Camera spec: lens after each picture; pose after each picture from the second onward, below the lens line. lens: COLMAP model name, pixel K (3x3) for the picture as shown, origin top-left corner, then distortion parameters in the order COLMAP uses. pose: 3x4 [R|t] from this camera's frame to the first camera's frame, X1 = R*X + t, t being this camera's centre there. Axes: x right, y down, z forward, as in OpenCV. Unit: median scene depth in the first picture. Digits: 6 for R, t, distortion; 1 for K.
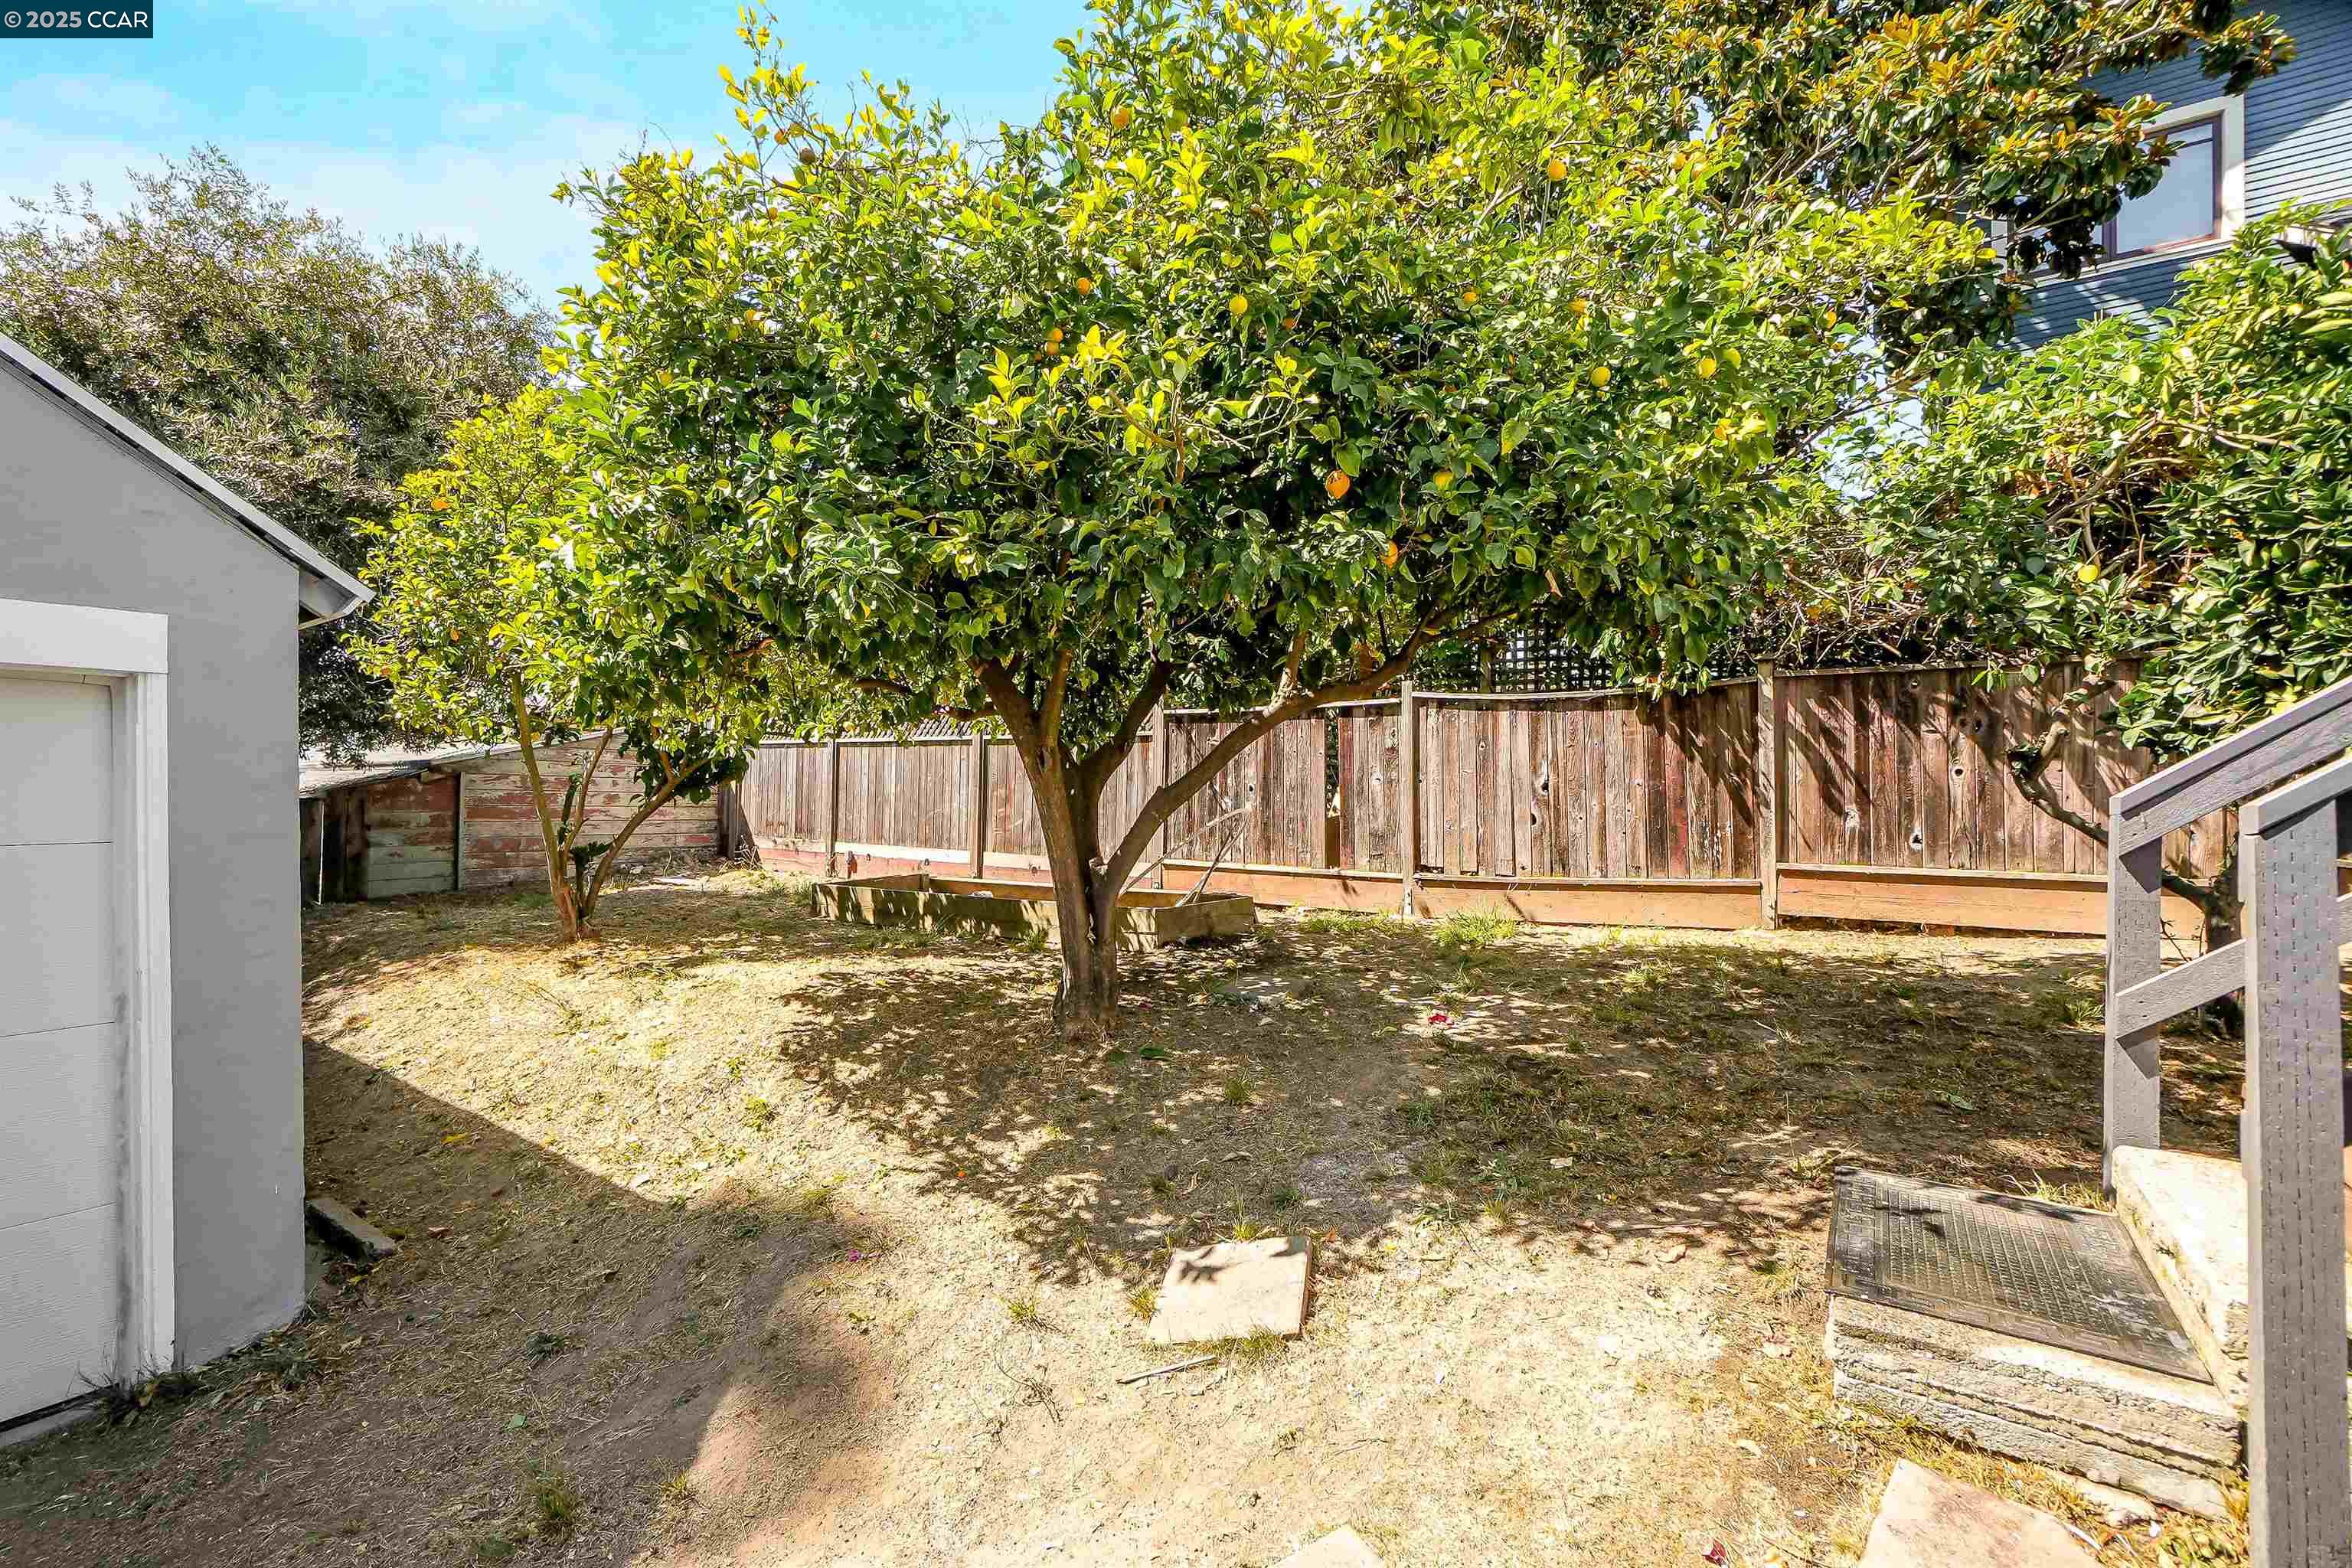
lens RADIAL K [[1017.7, 0, 1159.1], [0, 1017.7, 775.5], [0, 0, 1]] dist [-0.008281, 0.001366]
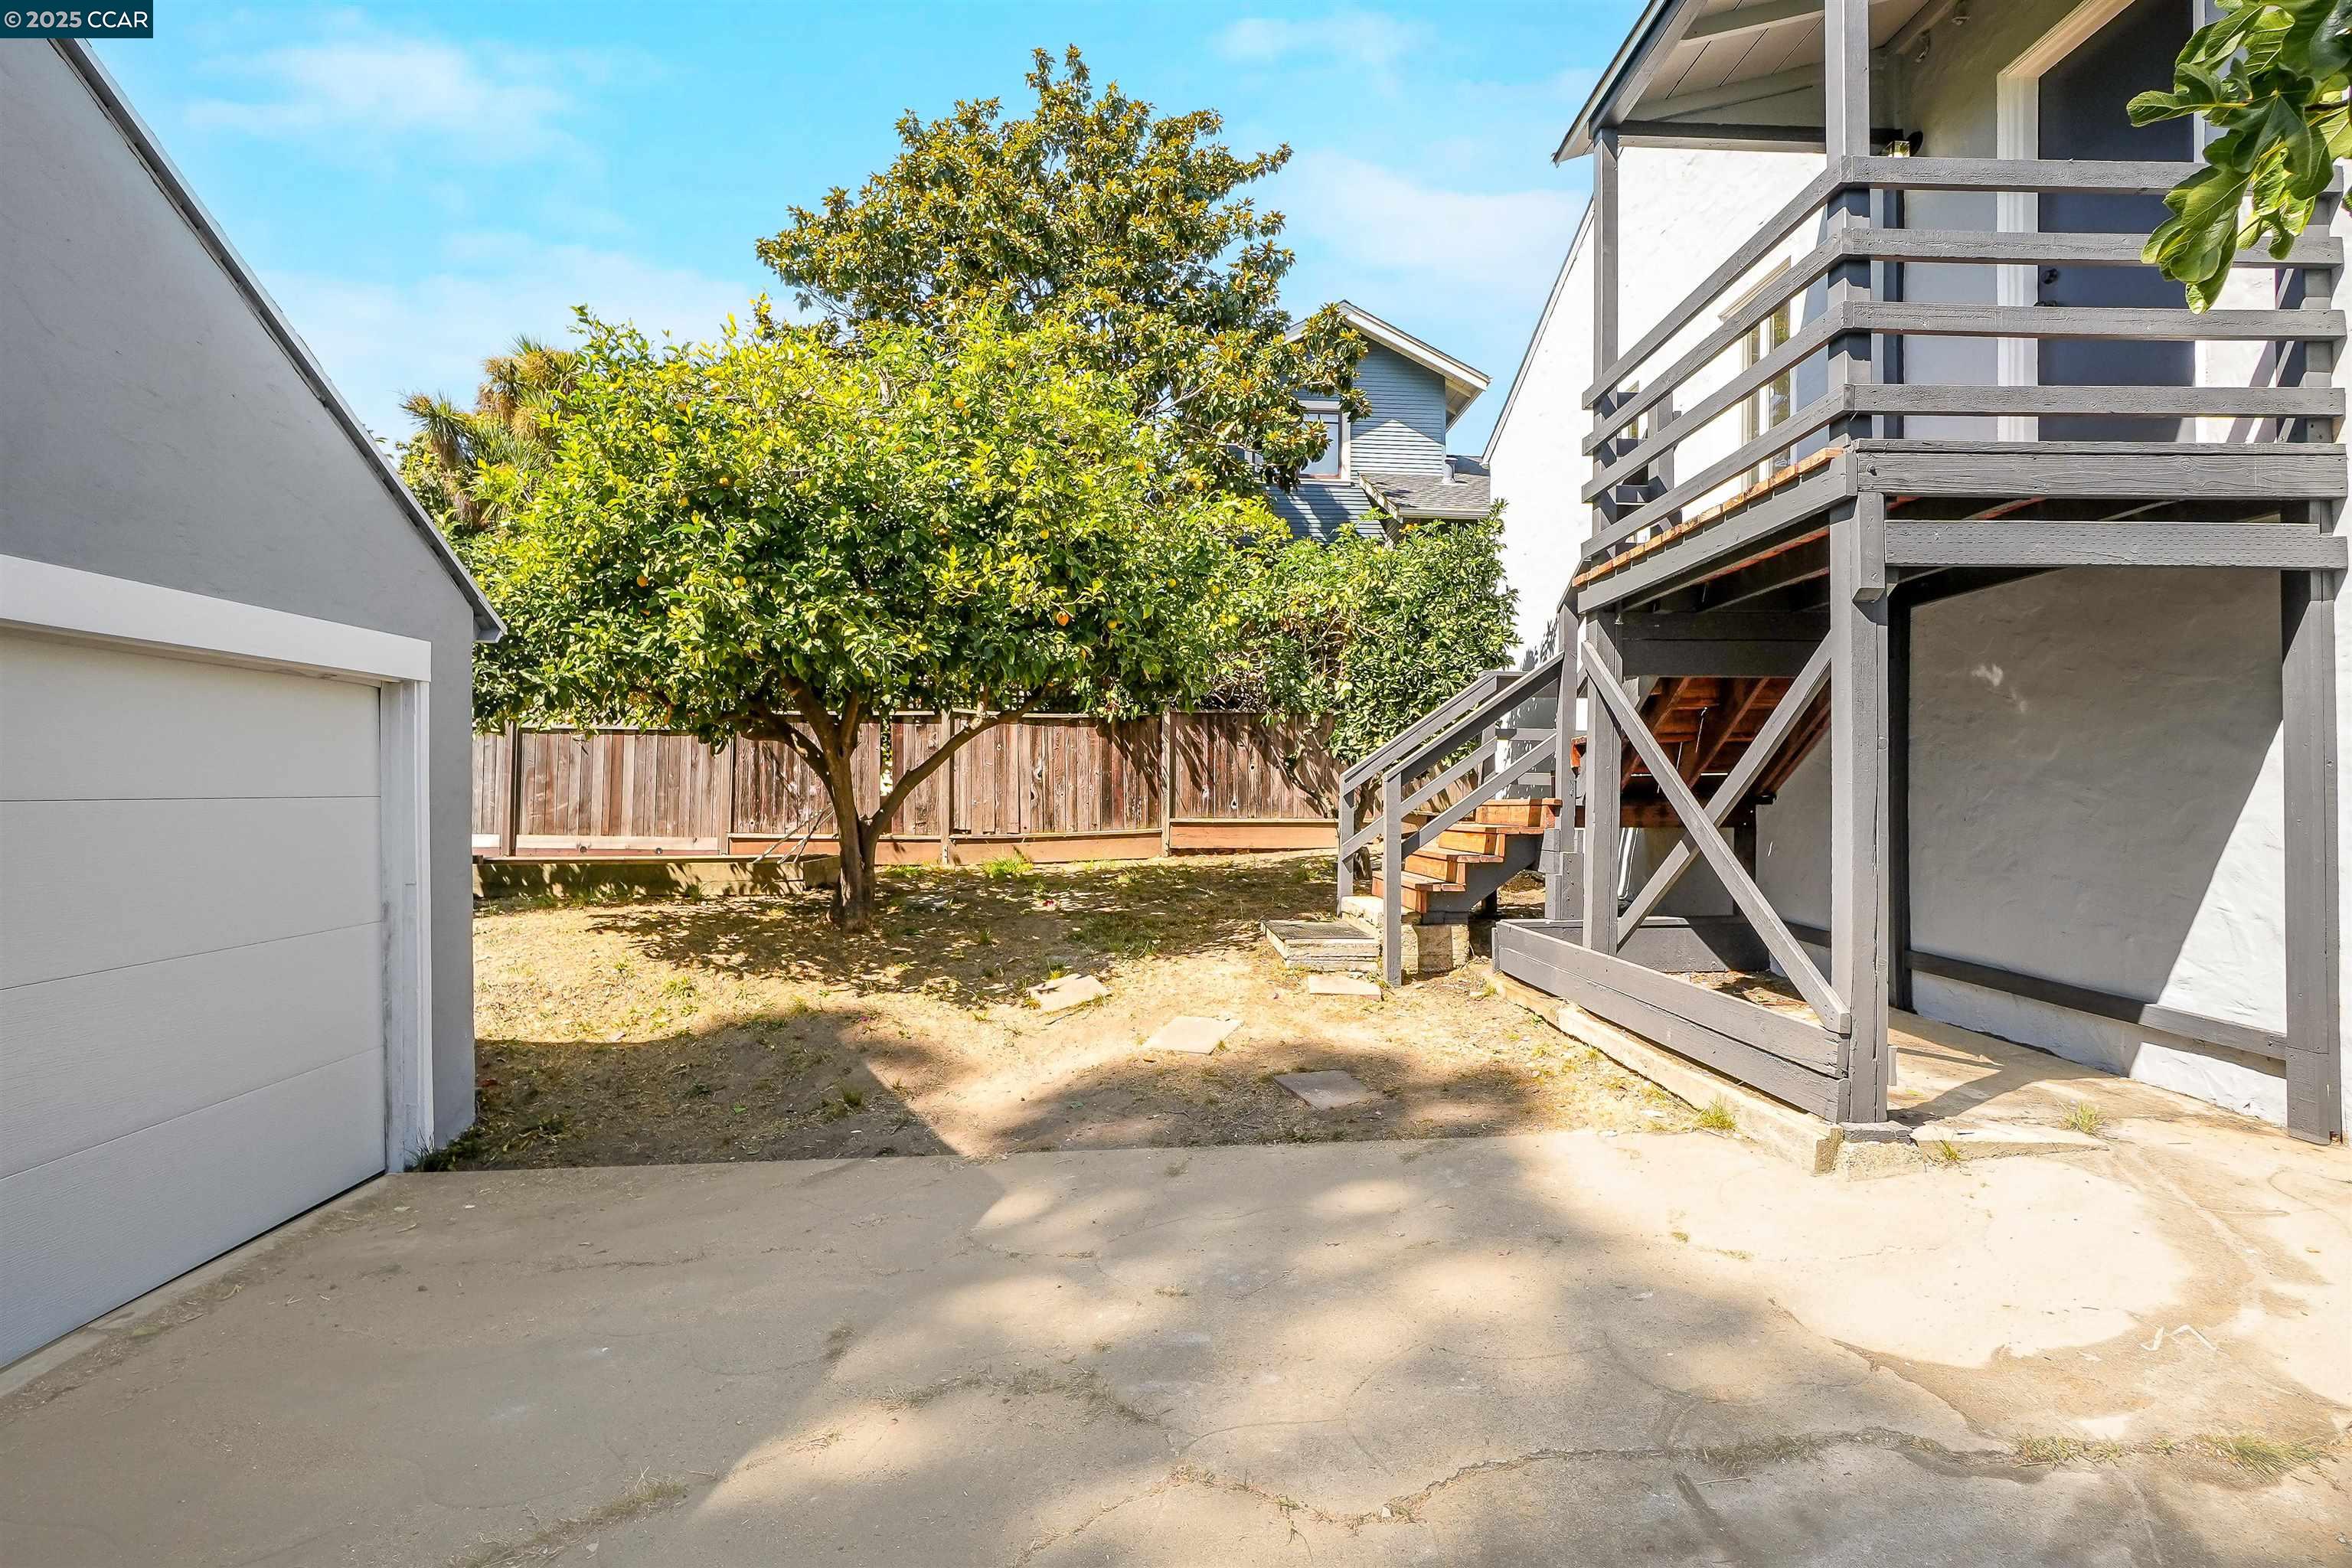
lens RADIAL K [[1017.7, 0, 1159.1], [0, 1017.7, 775.5], [0, 0, 1]] dist [-0.008281, 0.001366]
pose [[0.790381, 0.007547, 0.612569, -0.497332], [-0.010276, 0.999947, 0.000939, 0.011056], [-0.612530, -0.007037, 0.790416, -0.386168]]
